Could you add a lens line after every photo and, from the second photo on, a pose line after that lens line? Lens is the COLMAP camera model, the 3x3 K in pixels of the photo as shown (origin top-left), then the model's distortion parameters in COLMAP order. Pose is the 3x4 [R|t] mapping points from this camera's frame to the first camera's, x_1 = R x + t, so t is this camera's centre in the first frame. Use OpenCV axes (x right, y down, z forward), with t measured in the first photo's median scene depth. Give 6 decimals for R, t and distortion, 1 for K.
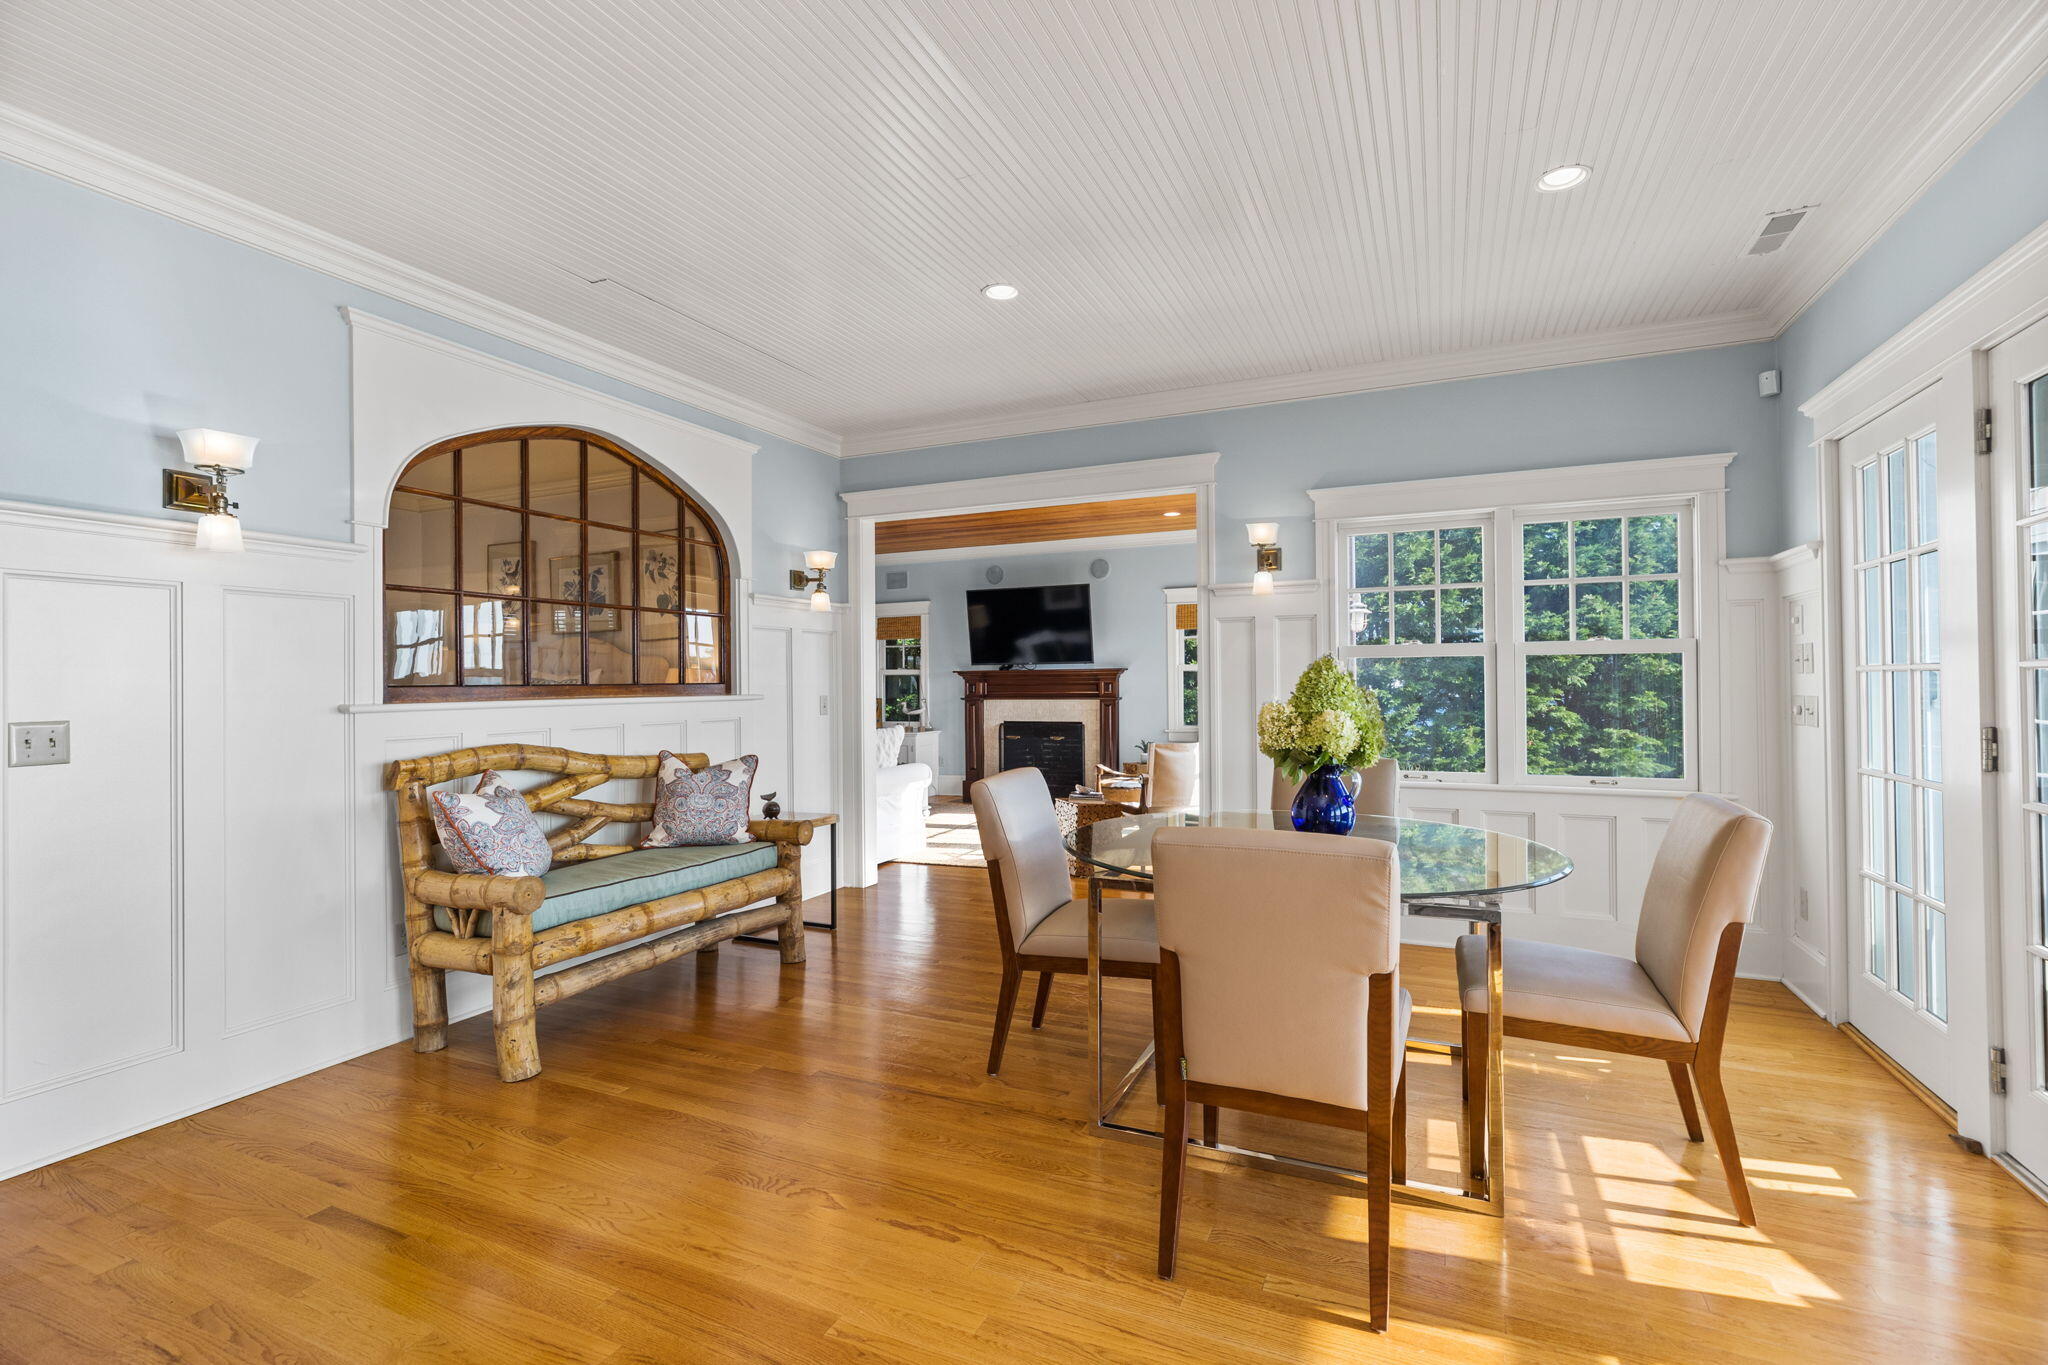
lens RADIAL K [[921.7, 0, 1023.2], [0, 921.7, 678.5], [0, 0, 1]] dist [-0.004248, 0.000892]
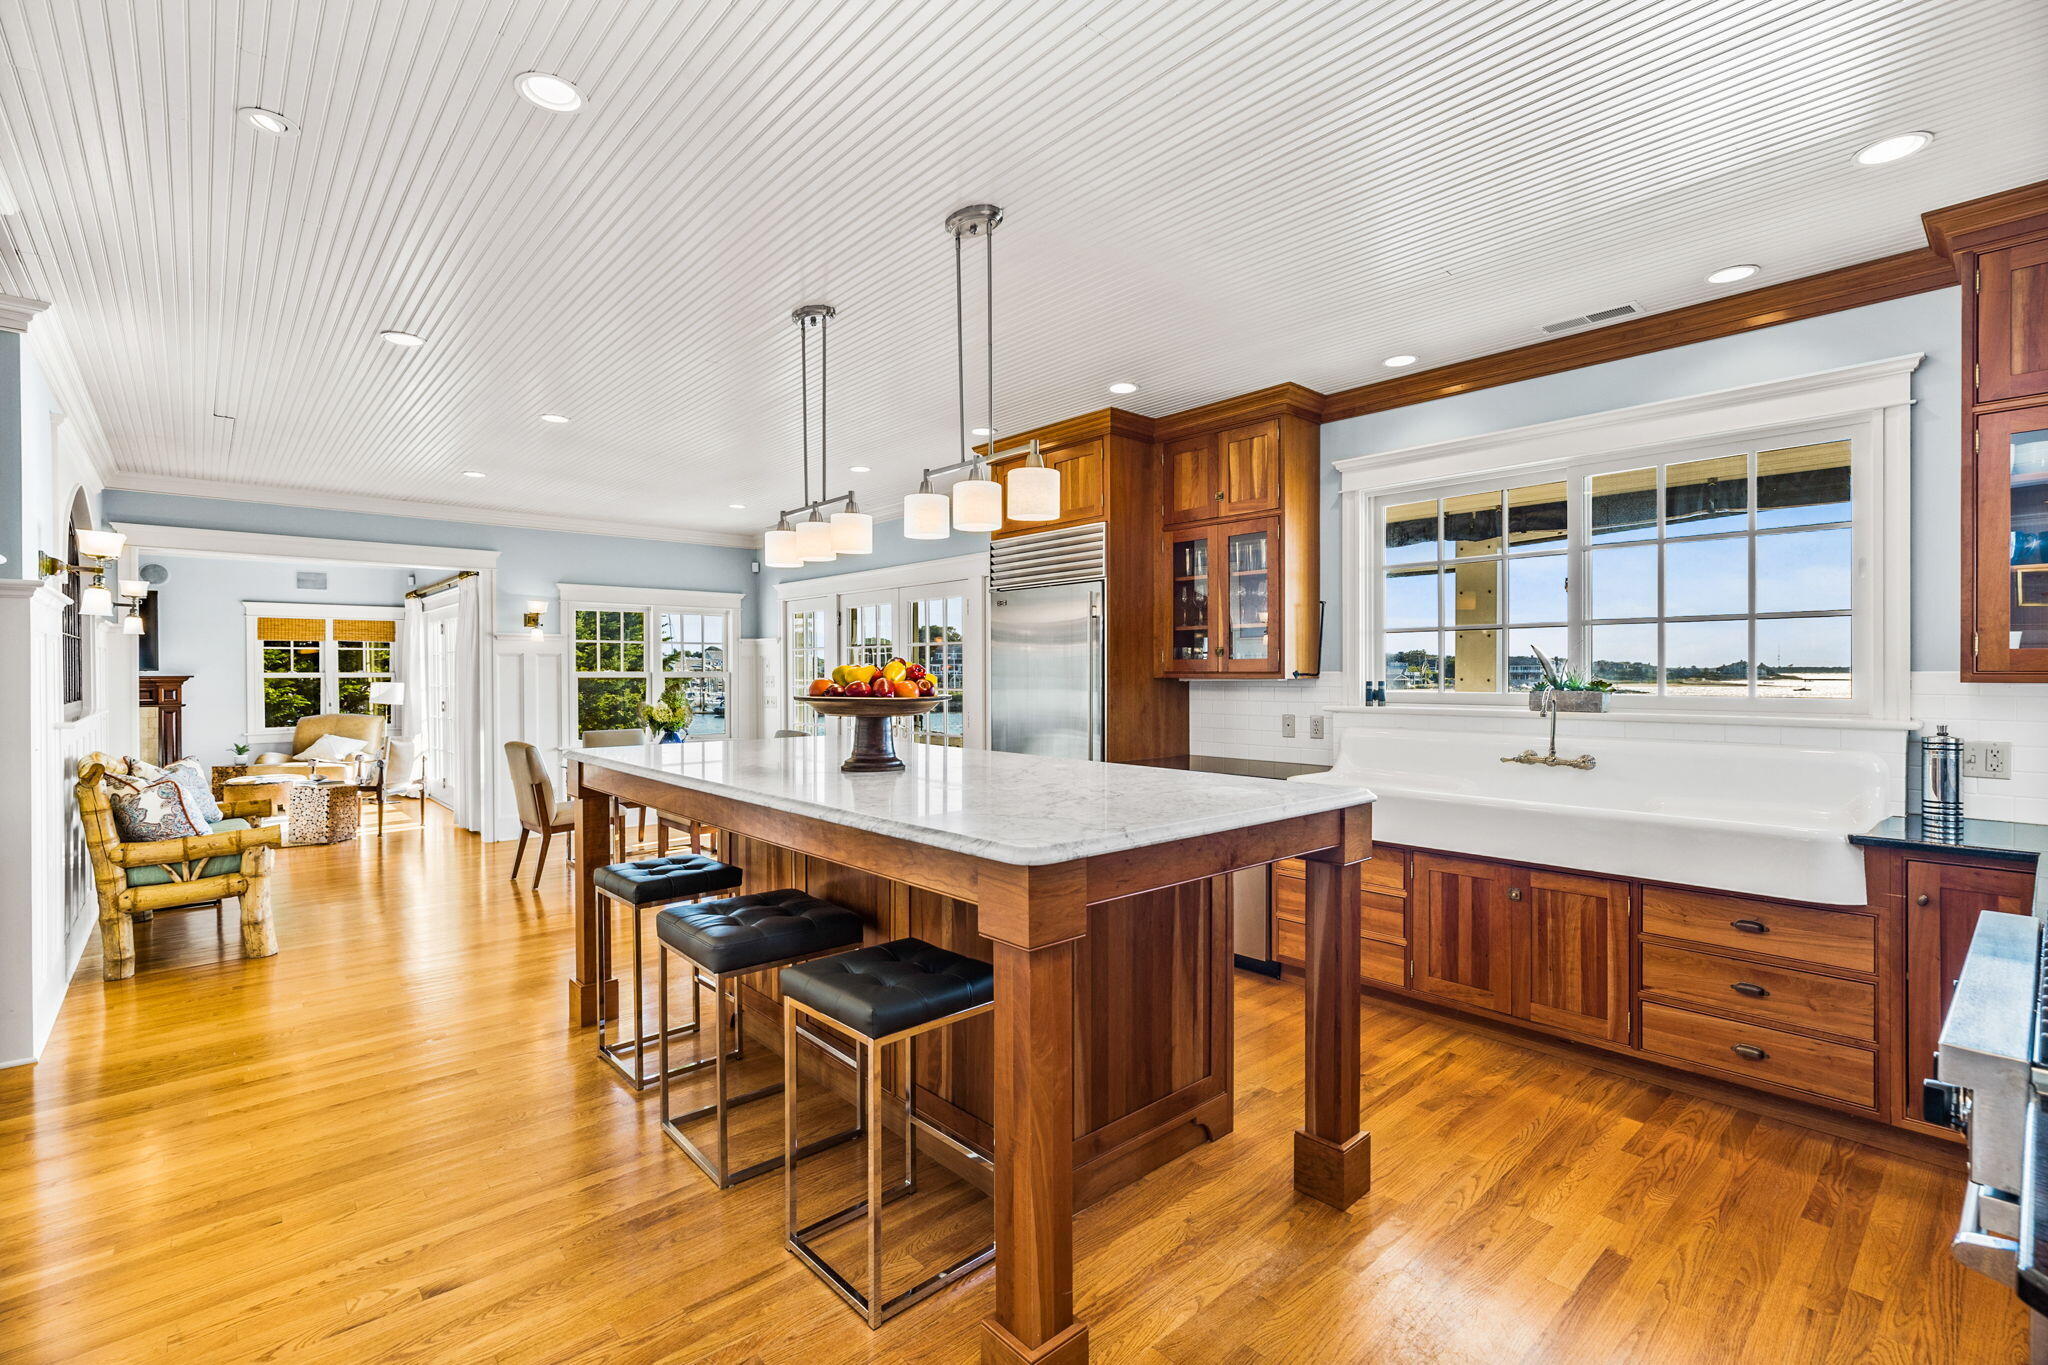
lens RADIAL K [[921.7, 0, 1023.2], [0, 921.7, 678.5], [0, 0, 1]] dist [-0.004248, 0.000892]
pose [[0.397059, 0.003194, 0.917787, -0.459732], [-0.005526, 0.999984, -0.001089, -0.012204], [-0.917776, -0.004640, 0.397070, -0.248433]]
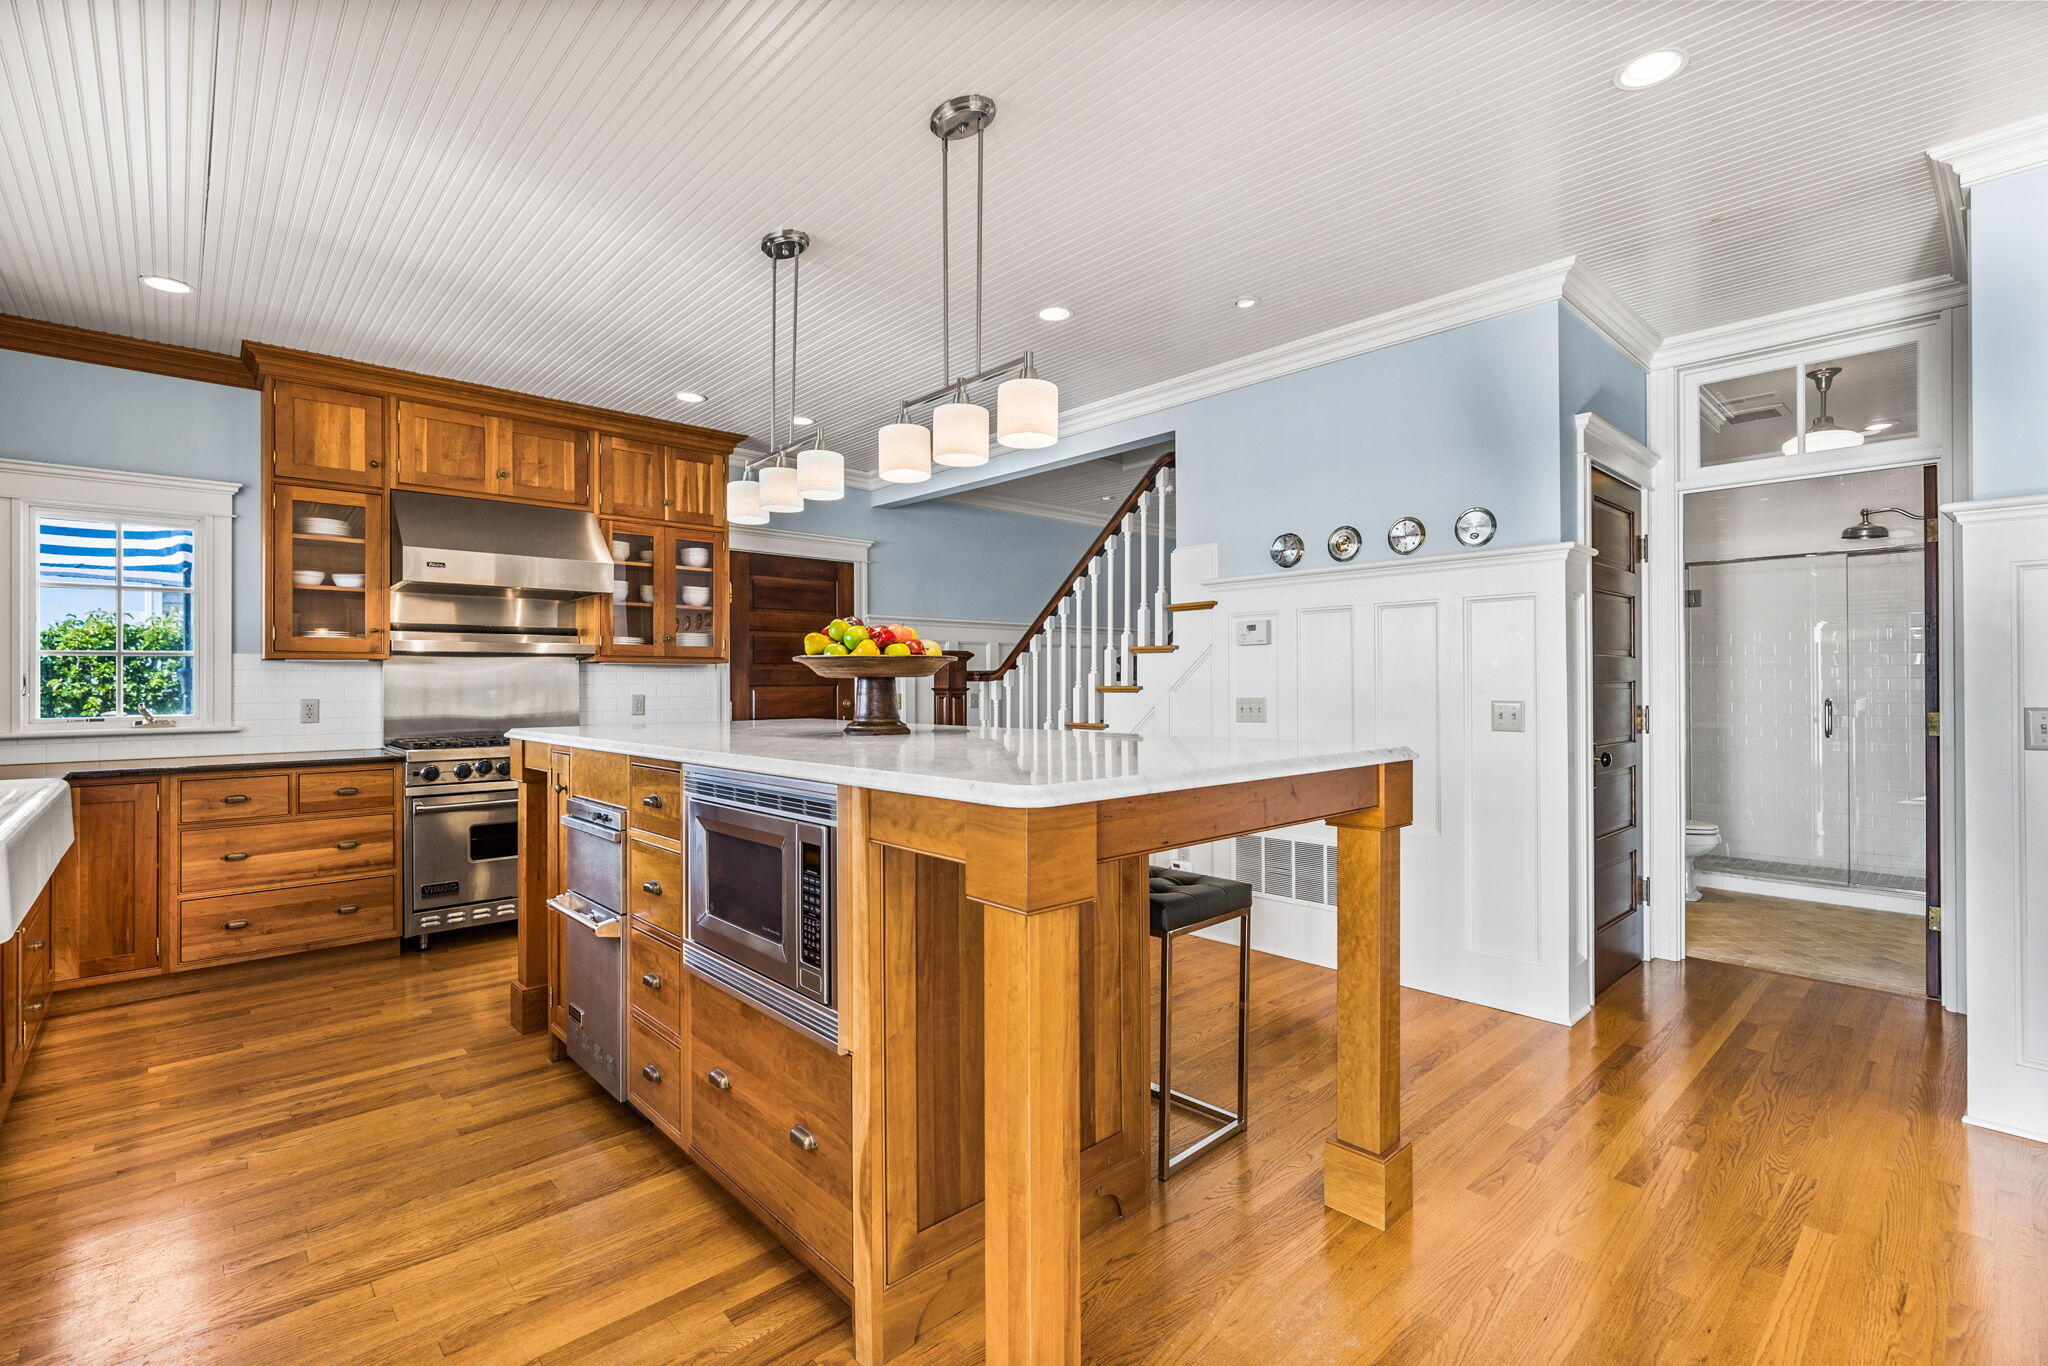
lens RADIAL K [[924.7, 0, 1019.7], [0, 924.7, 676.0], [0, 0, 1]] dist [-0.007672, 0.005235]
pose [[-0.389799, 0.007562, -0.920869, 0.081186], [0.012720, 0.999915, 0.002827, -0.000304], [0.920812, -0.010611, -0.389862, 0.092295]]
